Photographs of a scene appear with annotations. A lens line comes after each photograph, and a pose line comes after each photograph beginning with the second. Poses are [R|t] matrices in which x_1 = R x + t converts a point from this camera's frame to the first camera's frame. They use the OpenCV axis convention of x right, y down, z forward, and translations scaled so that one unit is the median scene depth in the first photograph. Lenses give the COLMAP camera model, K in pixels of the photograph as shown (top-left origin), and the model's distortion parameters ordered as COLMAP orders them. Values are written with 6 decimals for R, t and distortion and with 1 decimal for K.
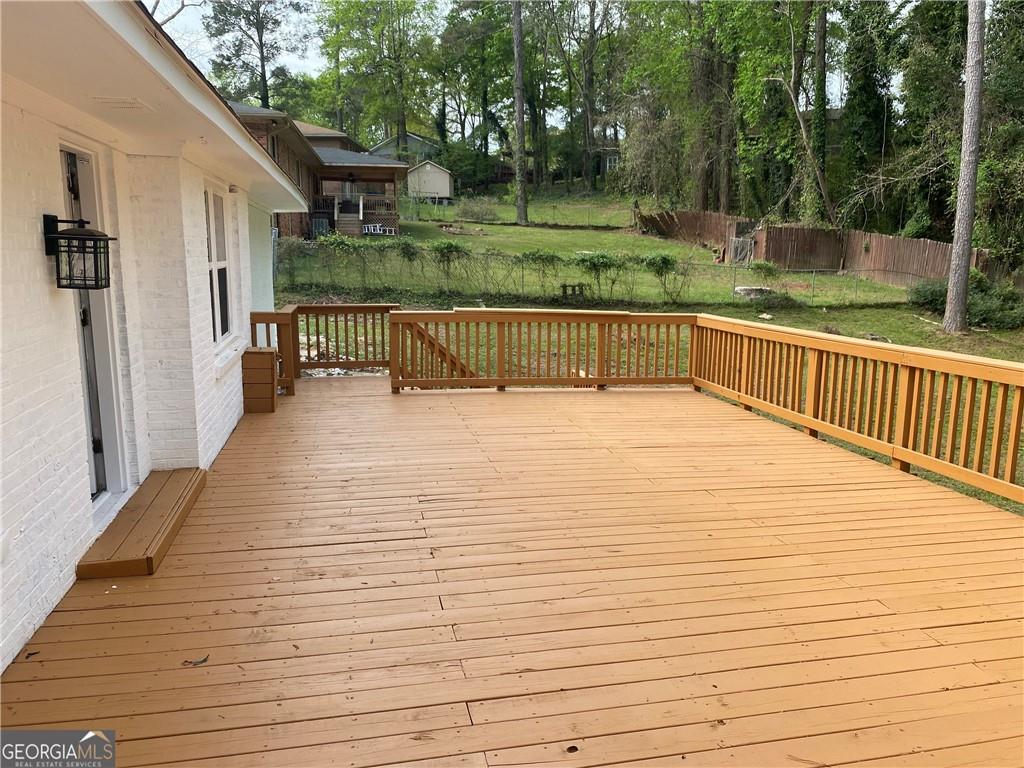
lens RADIAL K [[786.8, 0, 514.7], [0, 786.8, 383.0], [0, 0, 1]] dist [0.049760, -0.016031]
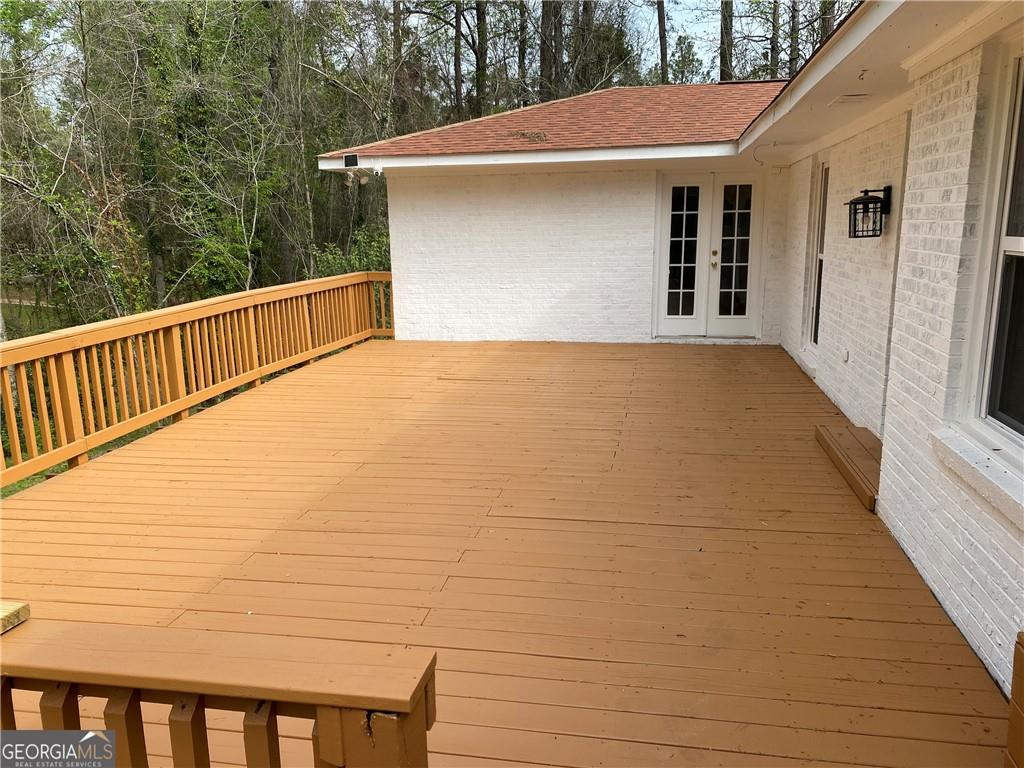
lens RADIAL K [[786.8, 0, 514.5], [0, 786.8, 386.7], [0, 0, 1]] dist [0.049760, -0.016031]
pose [[-0.927477, -0.071617, 0.366958, -0.353951], [0.073955, 0.926949, 0.367826, -0.296596], [-0.366494, 0.368288, -0.854427, 1.707444]]
